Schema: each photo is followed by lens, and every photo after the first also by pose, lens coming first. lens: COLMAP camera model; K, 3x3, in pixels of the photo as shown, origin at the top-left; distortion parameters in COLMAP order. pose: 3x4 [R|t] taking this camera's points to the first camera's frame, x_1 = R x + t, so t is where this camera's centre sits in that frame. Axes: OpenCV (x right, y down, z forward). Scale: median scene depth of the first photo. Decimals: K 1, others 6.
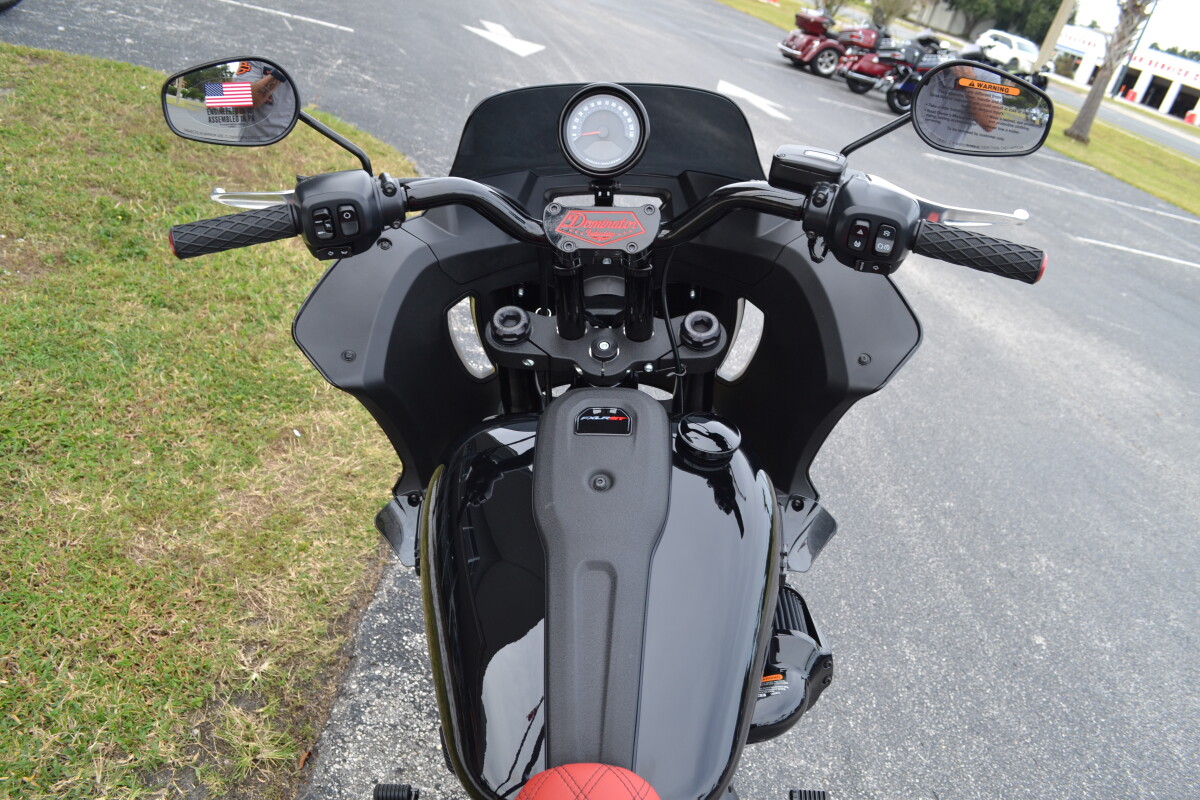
lens RADIAL K [[952.6, 0, 586.1], [0, 952.6, 402.0], [0, 0, 1]] dist [-0.083533, 0.013419]
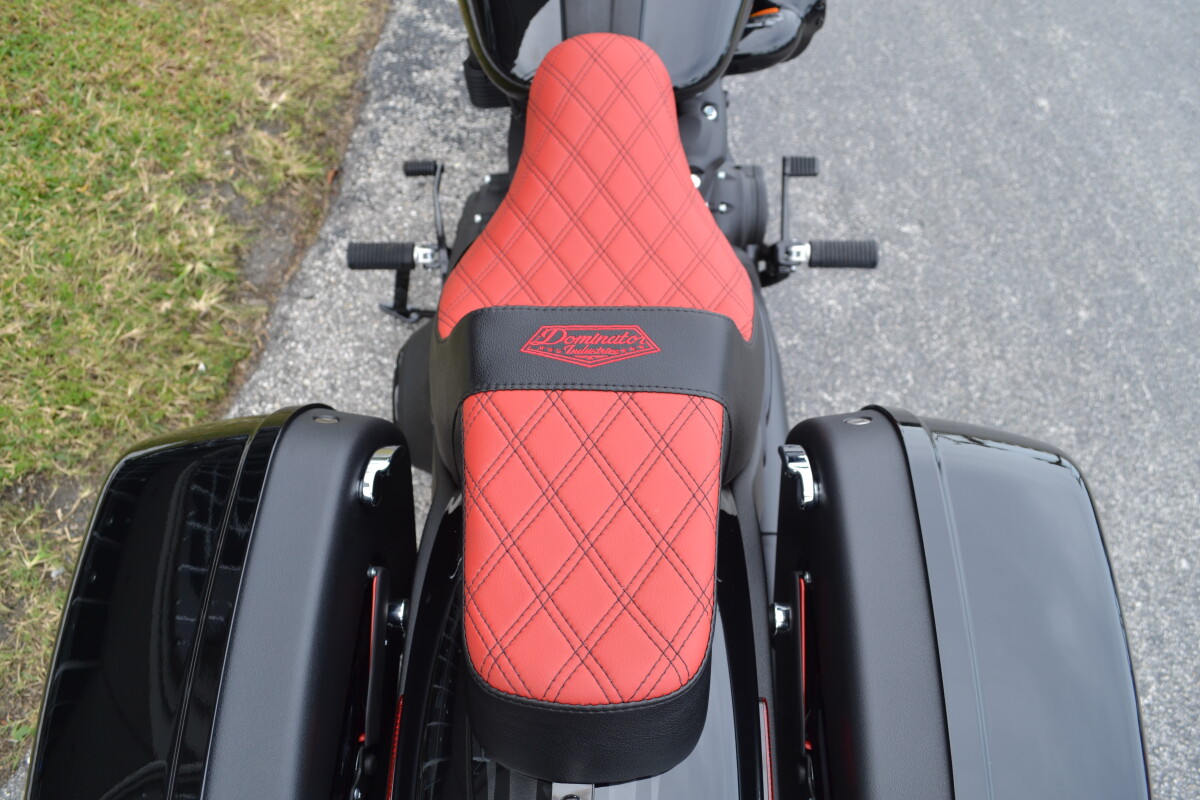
lens RADIAL K [[992.5, 0, 586.8], [0, 992.5, 399.8], [0, 0, 1]] dist [-0.081563, 0.014511]
pose [[0.999763, -0.020795, -0.006379, -0.009504], [0.021506, 0.901162, 0.432949, 0.162148], [-0.003255, -0.432984, 0.901396, -0.155987]]
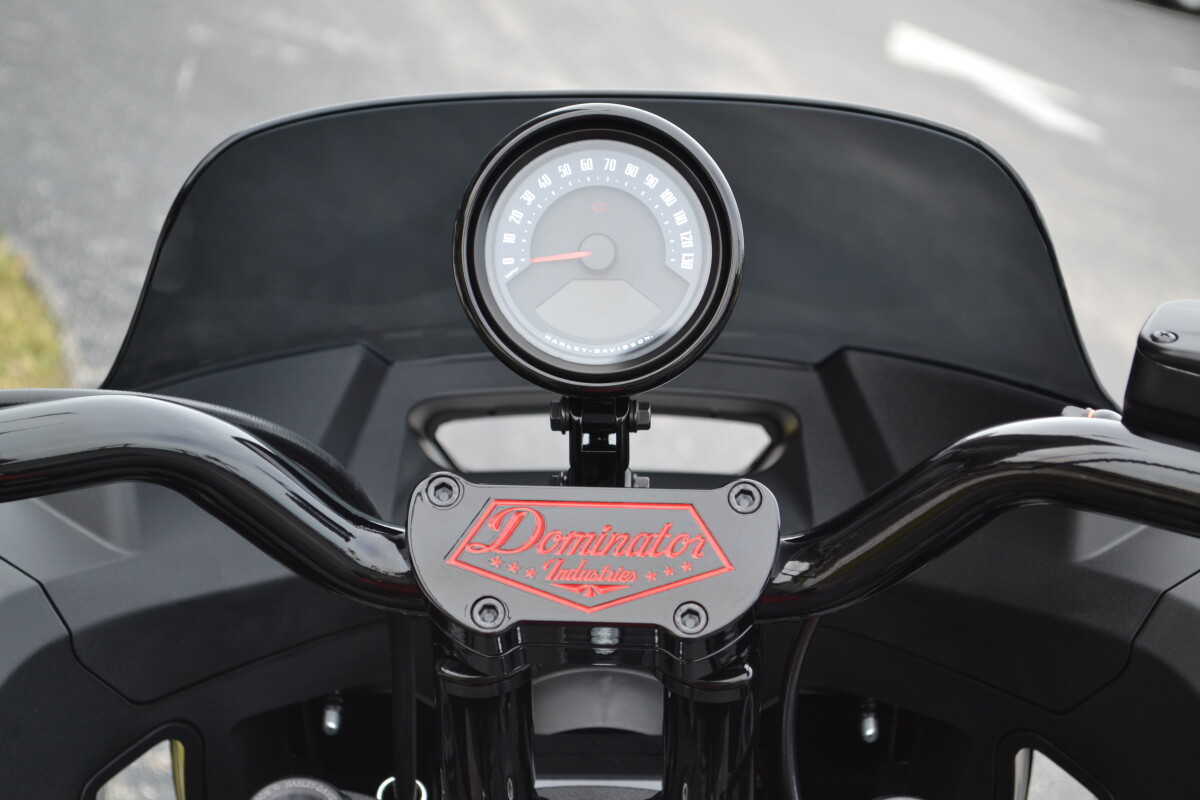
lens RADIAL K [[2743.1, 0, 600.6], [0, 2743.1, 399.8], [0, 0, 1]] dist [0.035726, 0.000000]
pose [[0.999547, 0.006052, 0.029468, -0.006421], [-0.000362, 0.981907, -0.189364, -0.046568], [-0.030080, 0.189267, 0.981465, 0.073991]]
